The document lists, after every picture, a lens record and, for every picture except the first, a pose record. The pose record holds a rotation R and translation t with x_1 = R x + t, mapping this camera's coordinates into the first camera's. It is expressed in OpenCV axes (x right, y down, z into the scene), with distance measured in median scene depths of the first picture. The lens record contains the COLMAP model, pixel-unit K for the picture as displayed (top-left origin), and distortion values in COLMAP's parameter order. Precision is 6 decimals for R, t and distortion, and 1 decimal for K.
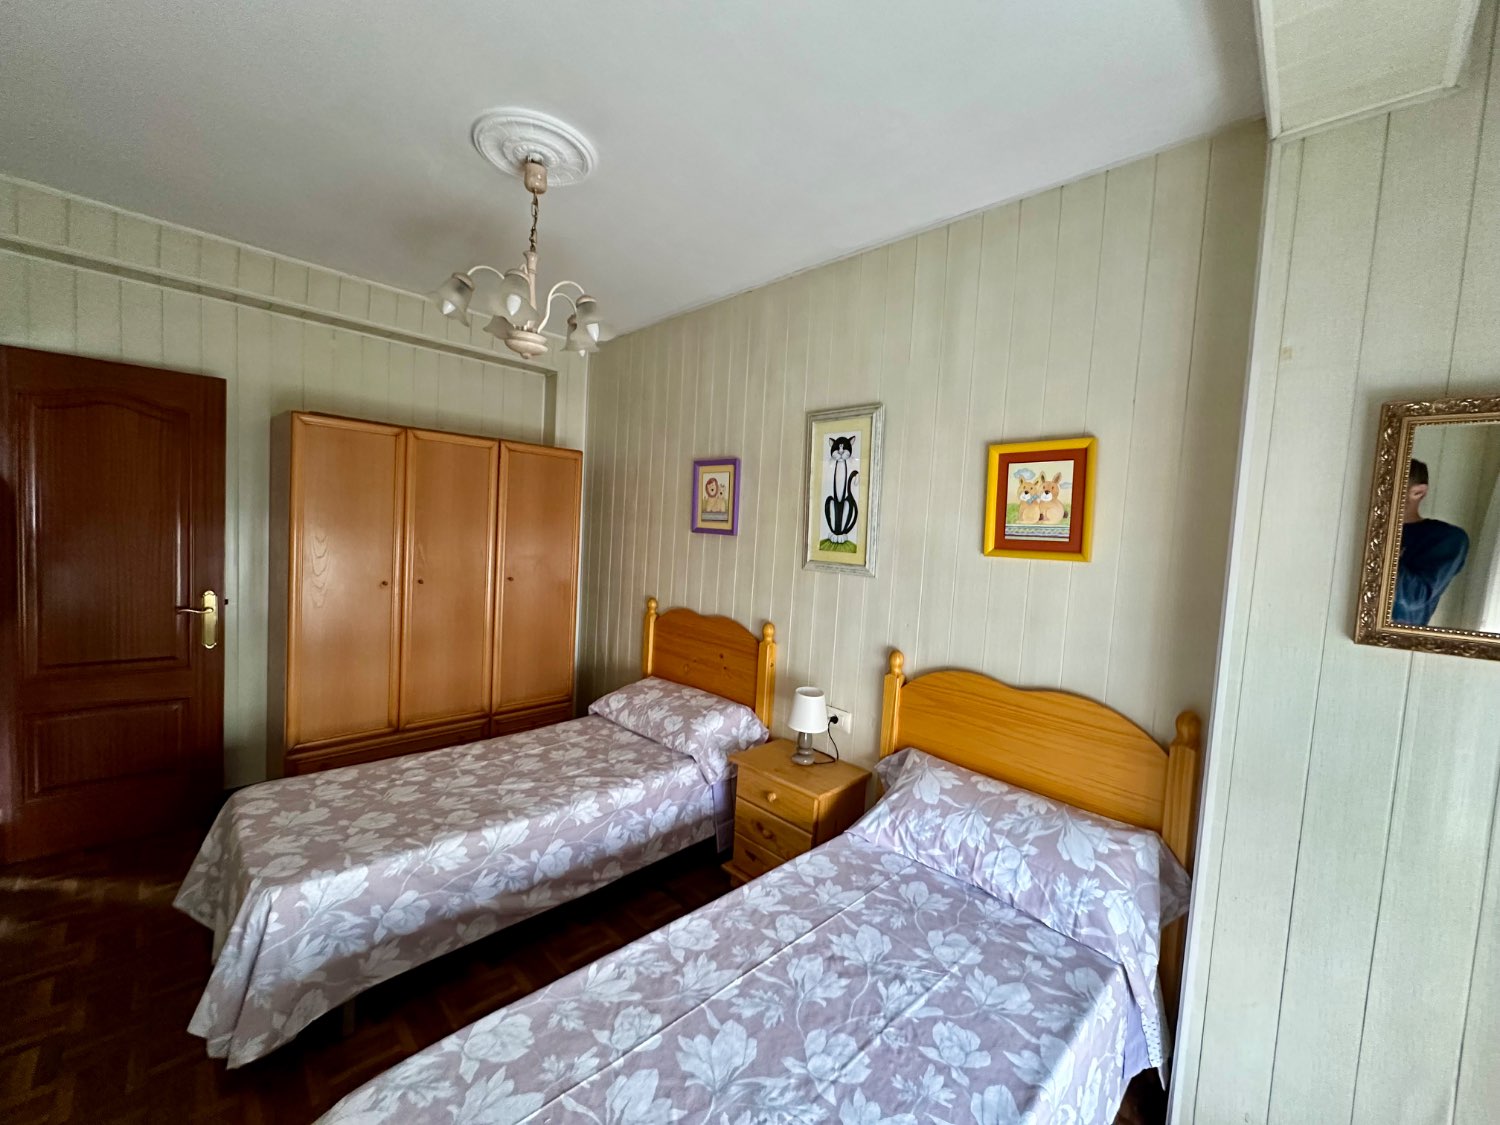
lens RADIAL K [[592.4, 0, 749.5], [0, 592.4, 562.0], [0, 0, 1]] dist [-0.002263, 0.000460]
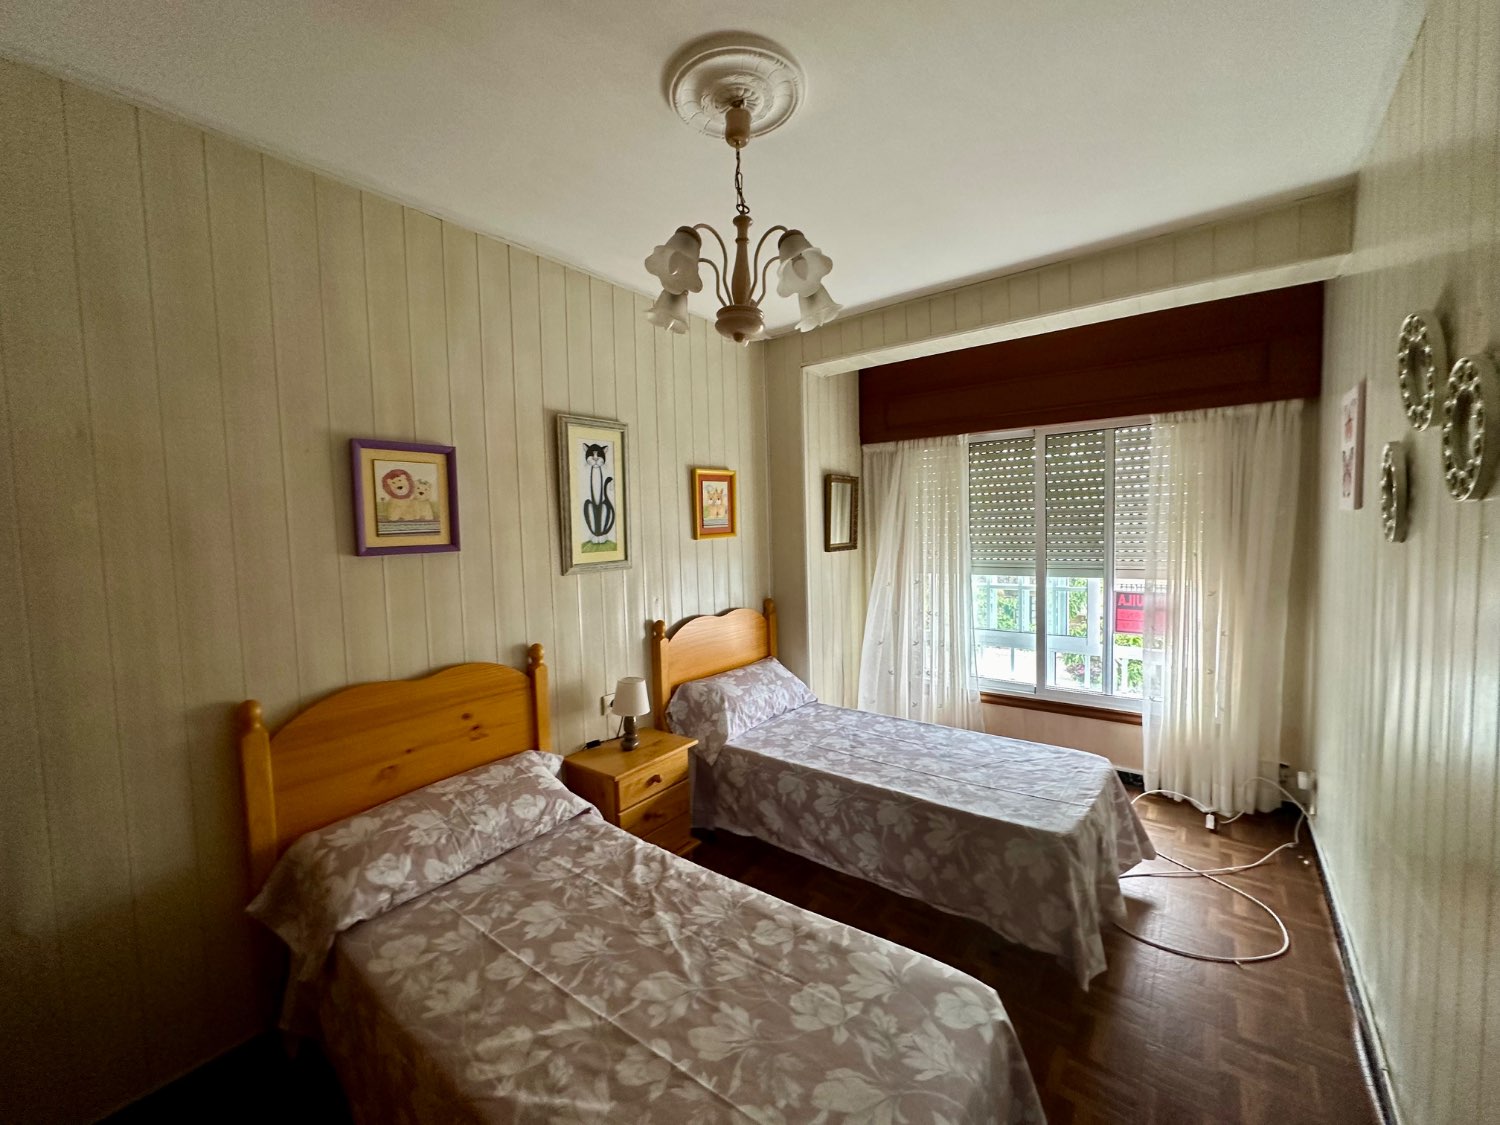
lens RADIAL K [[592.4, 0, 749.1], [0, 592.4, 565.6], [0, 0, 1]] dist [-0.002263, 0.000460]
pose [[-0.120776, -0.120486, 0.985341, -1.181007], [0.082024, 0.988001, 0.130865, -0.138649], [-0.989285, 0.096627, -0.109444, 1.068866]]
